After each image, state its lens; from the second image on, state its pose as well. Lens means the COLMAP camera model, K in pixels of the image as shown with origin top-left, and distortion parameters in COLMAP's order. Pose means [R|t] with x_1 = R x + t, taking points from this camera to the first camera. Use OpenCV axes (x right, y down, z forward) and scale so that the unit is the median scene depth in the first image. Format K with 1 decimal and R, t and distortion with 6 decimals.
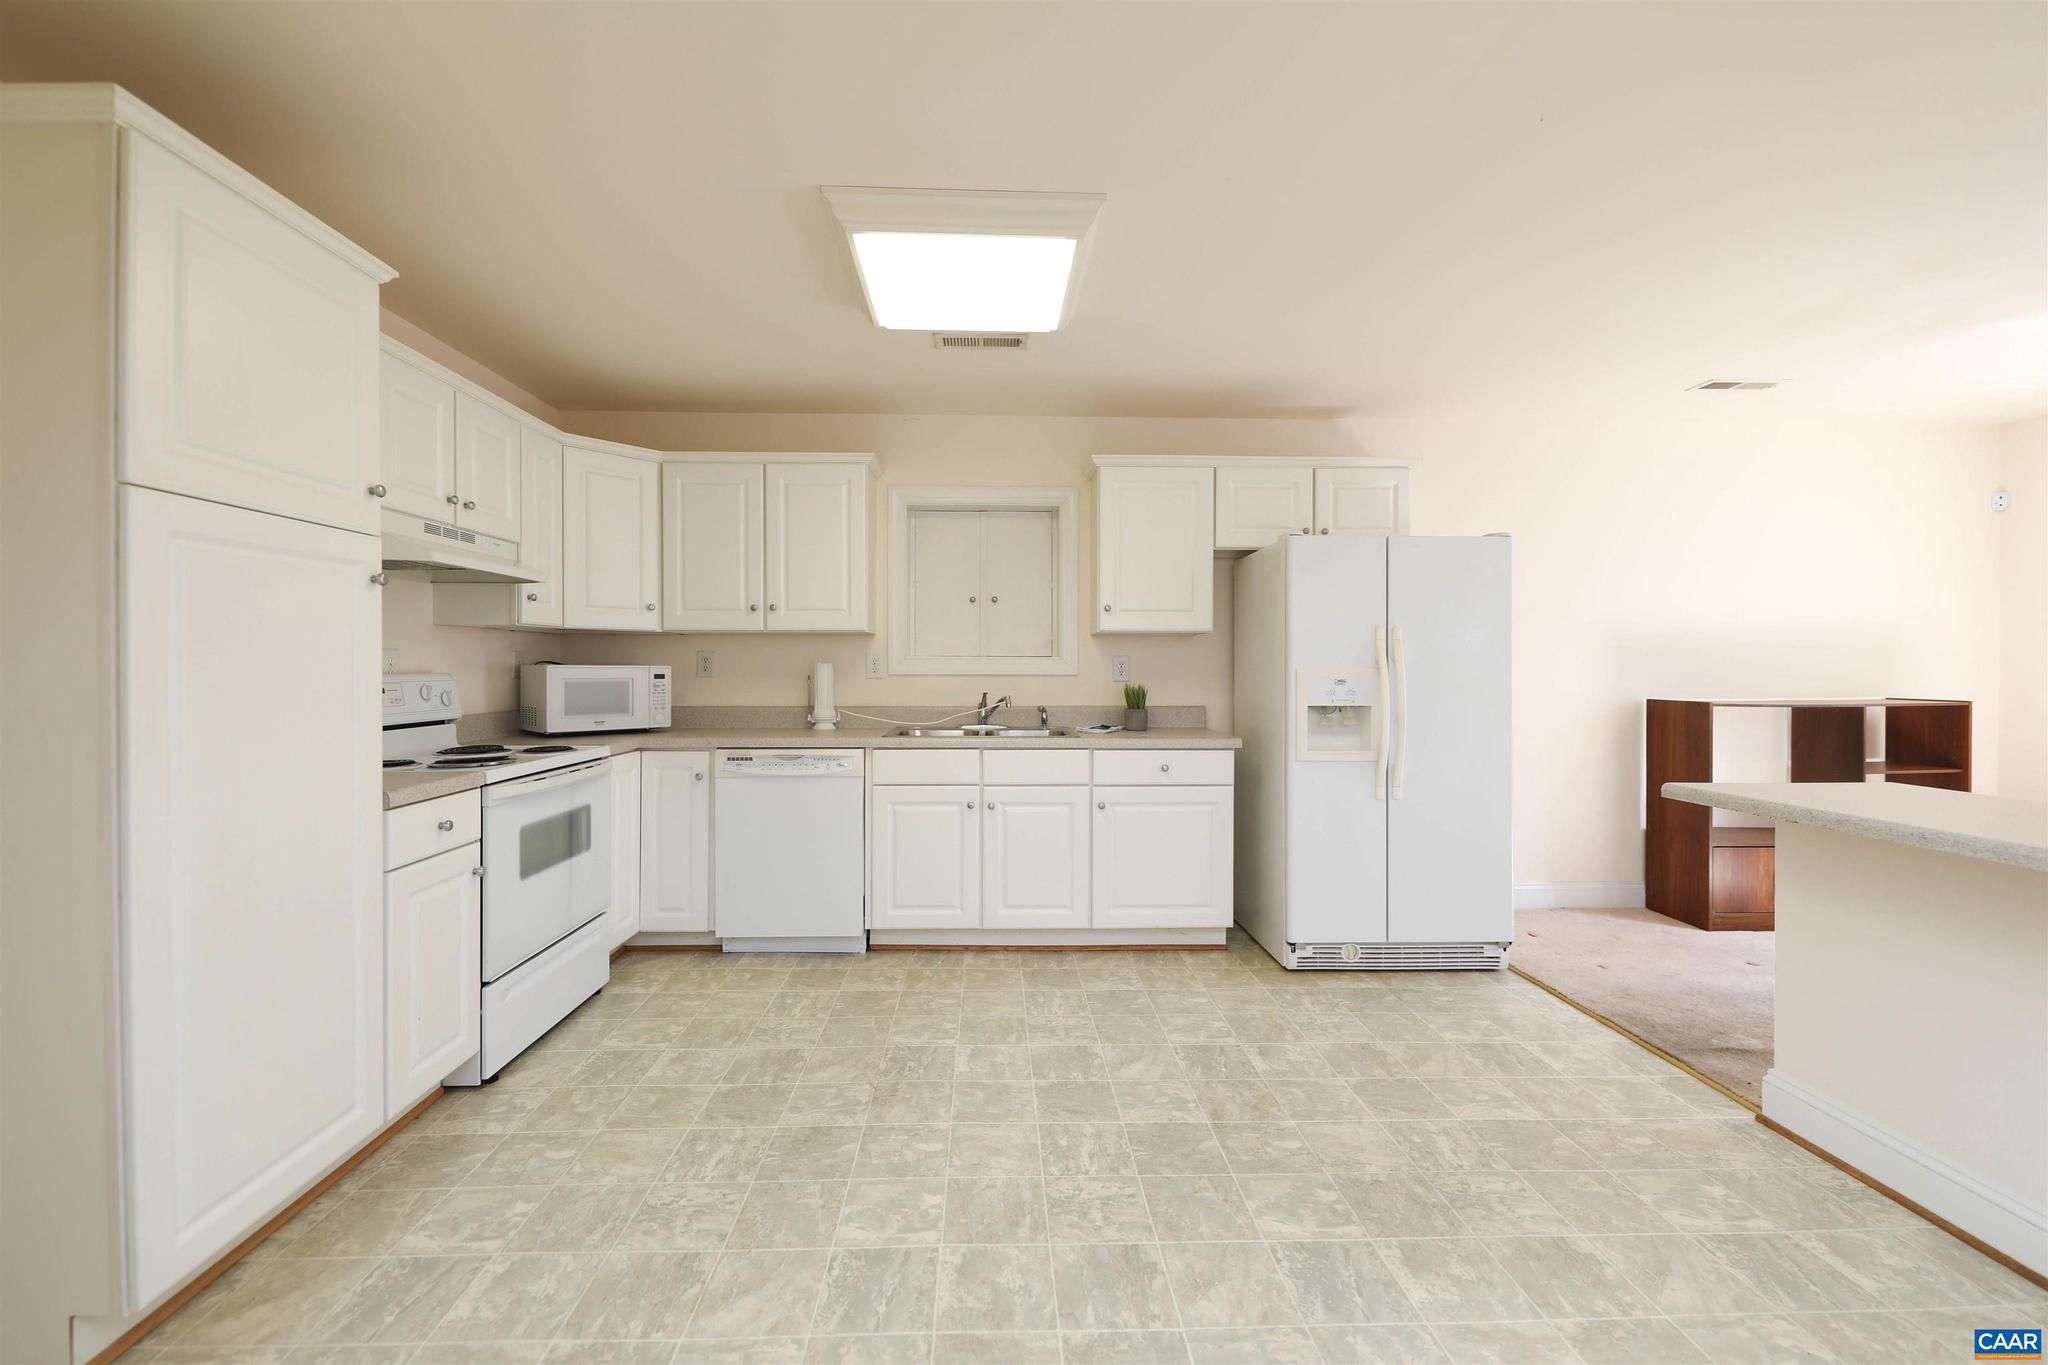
lens RADIAL K [[829.0, 0, 1014.5], [0, 829.0, 668.8], [0, 0, 1]] dist [0.004931, -0.002542]
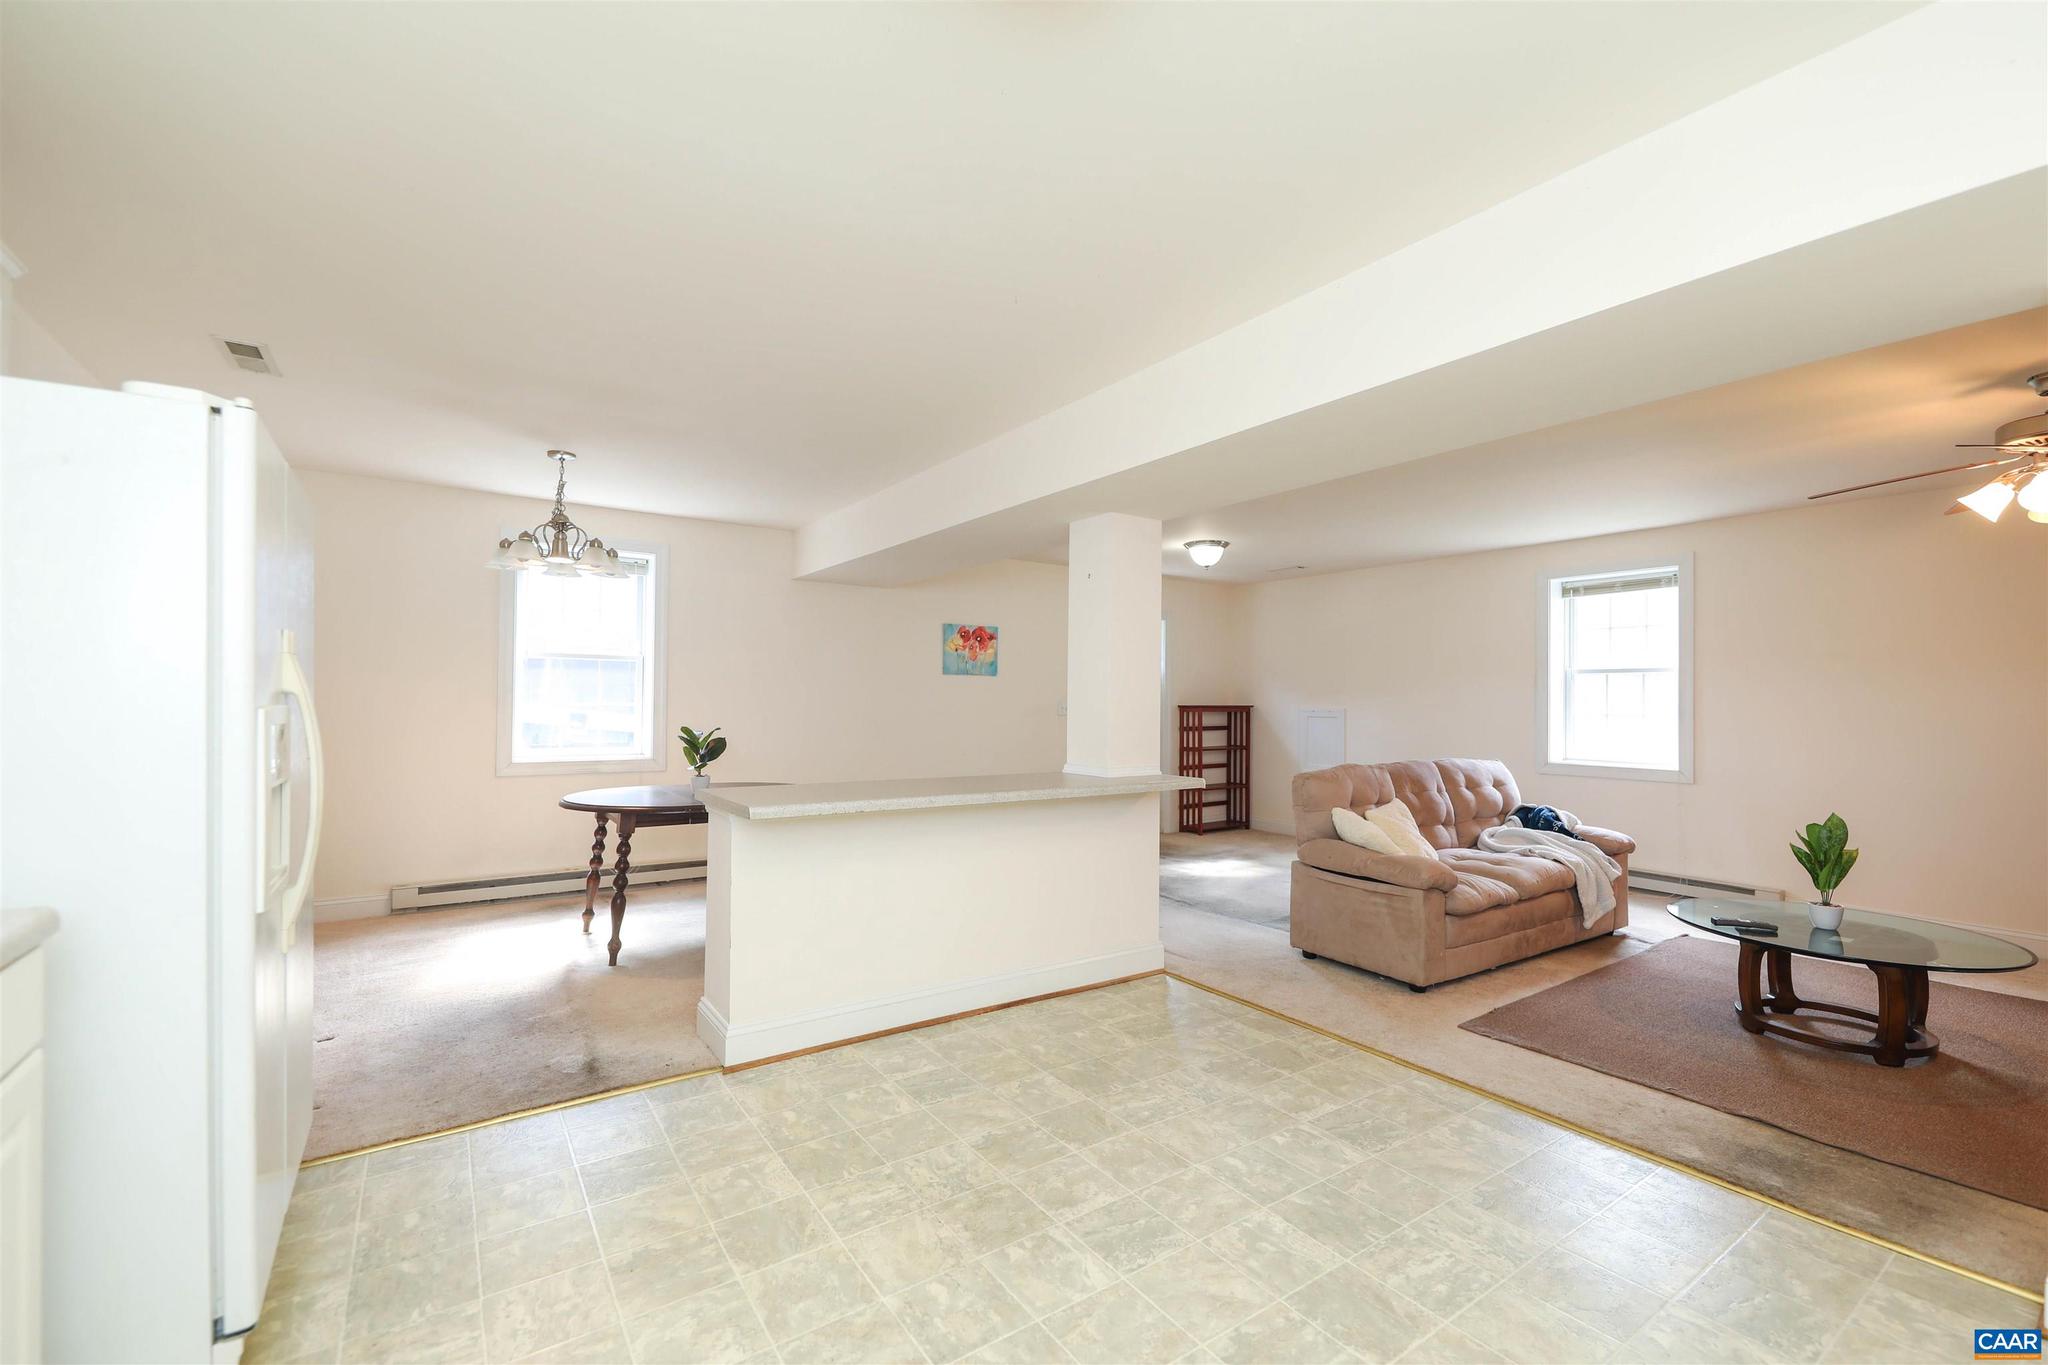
lens RADIAL K [[829.0, 0, 1026.2], [0, 829.0, 702.2], [0, 0, 1]] dist [0.004931, -0.002542]
pose [[-0.530834, -0.006679, 0.847450, -0.262685], [-0.007305, 0.999968, 0.003305, -0.010769], [-0.847444, -0.004436, -0.530866, 0.874017]]
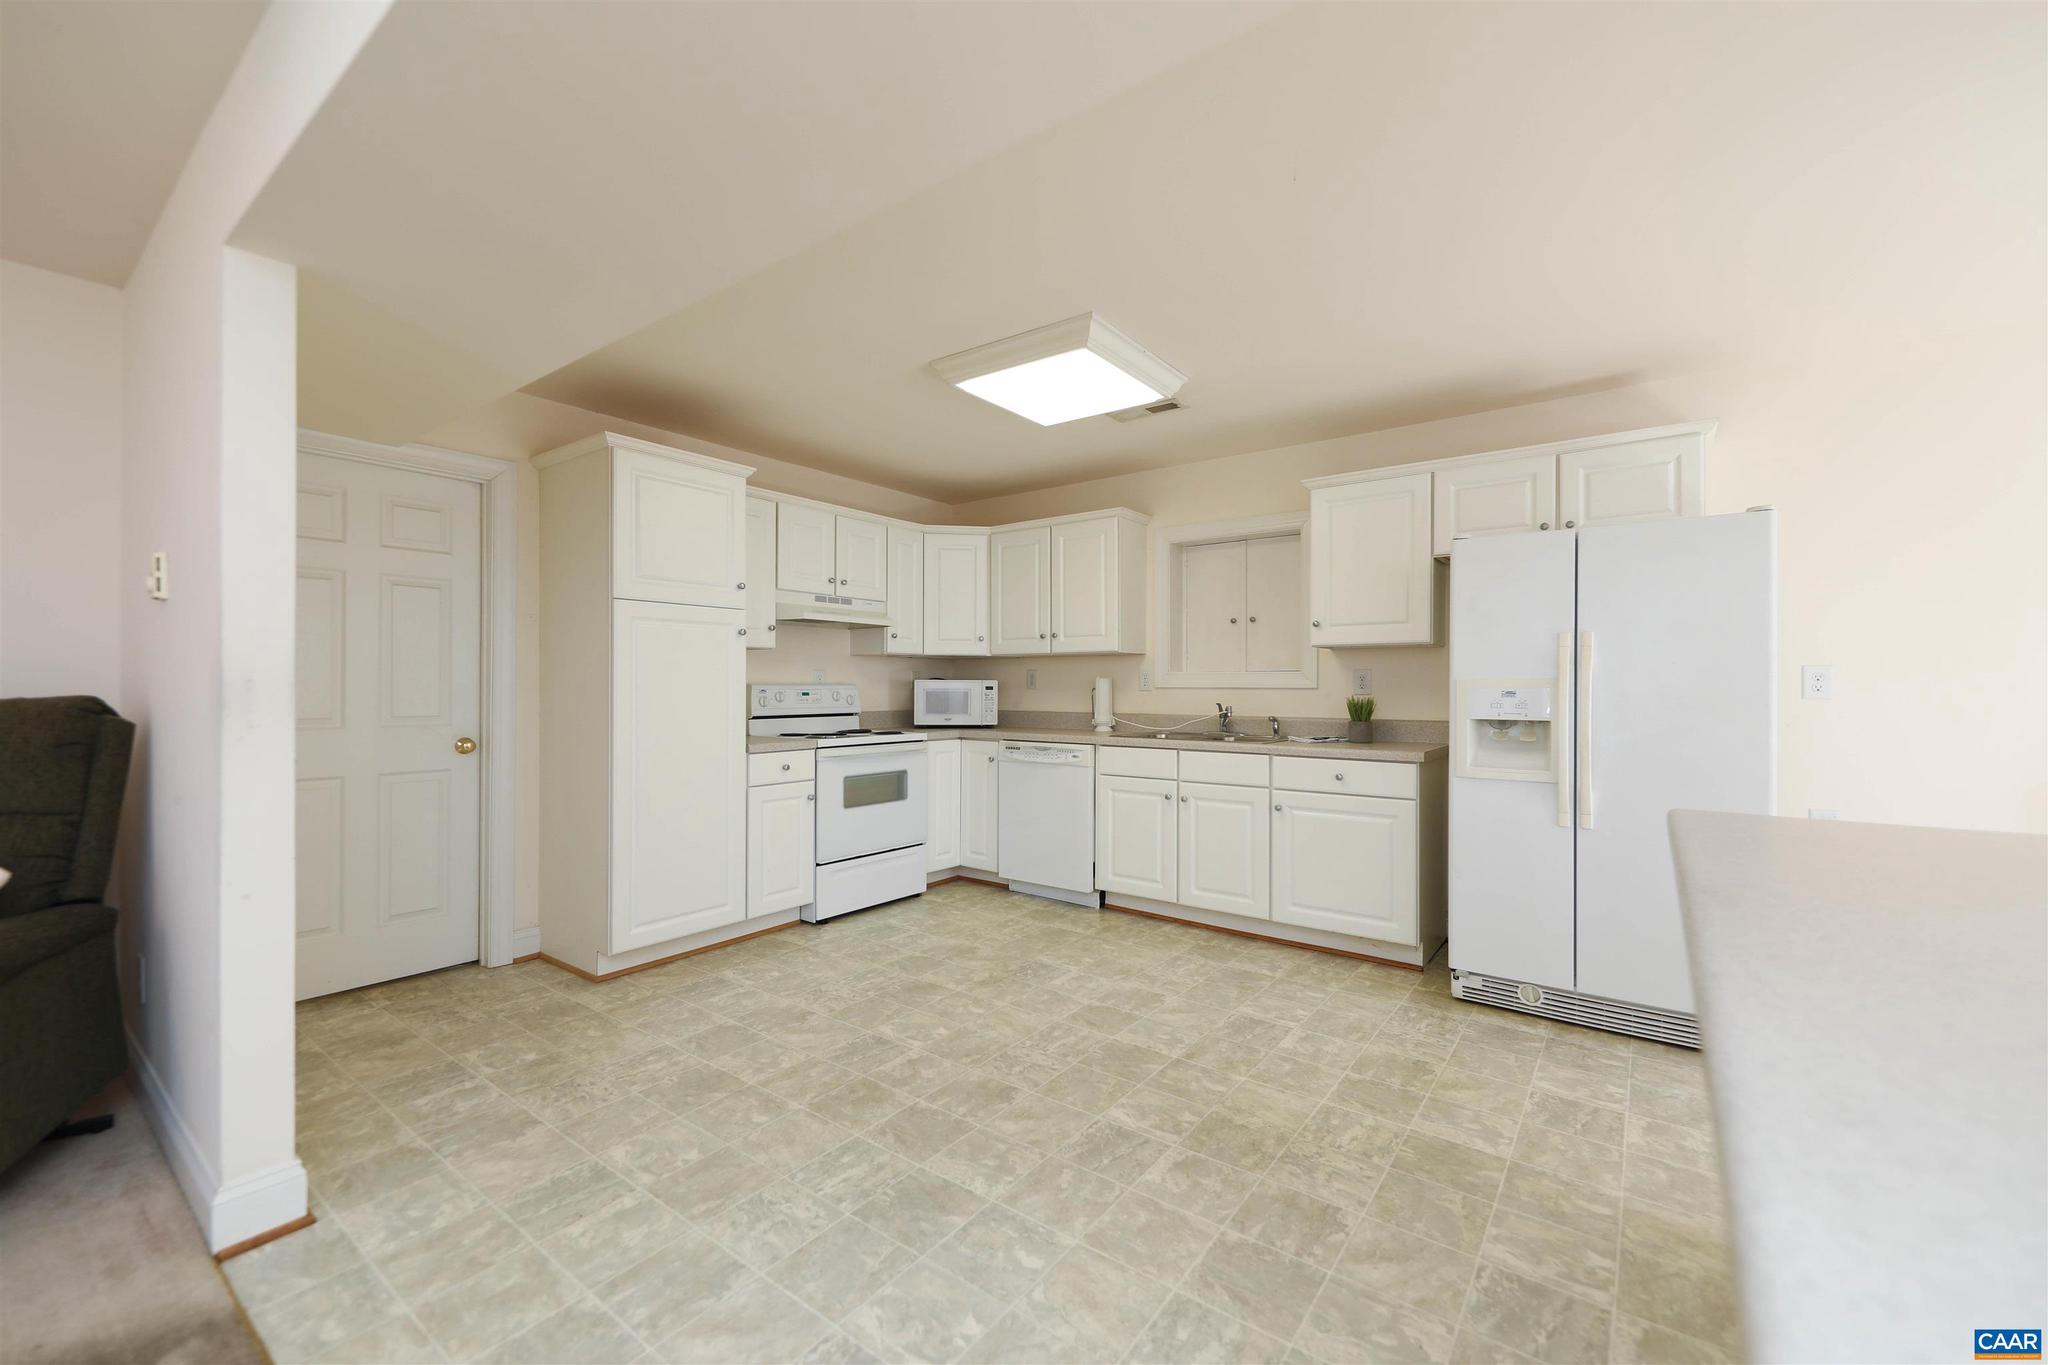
lens RADIAL K [[829.0, 0, 1044.4], [0, 829.0, 680.5], [0, 0, 1]] dist [0.004931, -0.002542]
pose [[0.786381, -0.004684, -0.617724, 0.549288], [-0.003201, 0.999927, -0.011657, 0.013444], [0.617734, 0.011144, 0.786308, -0.039411]]
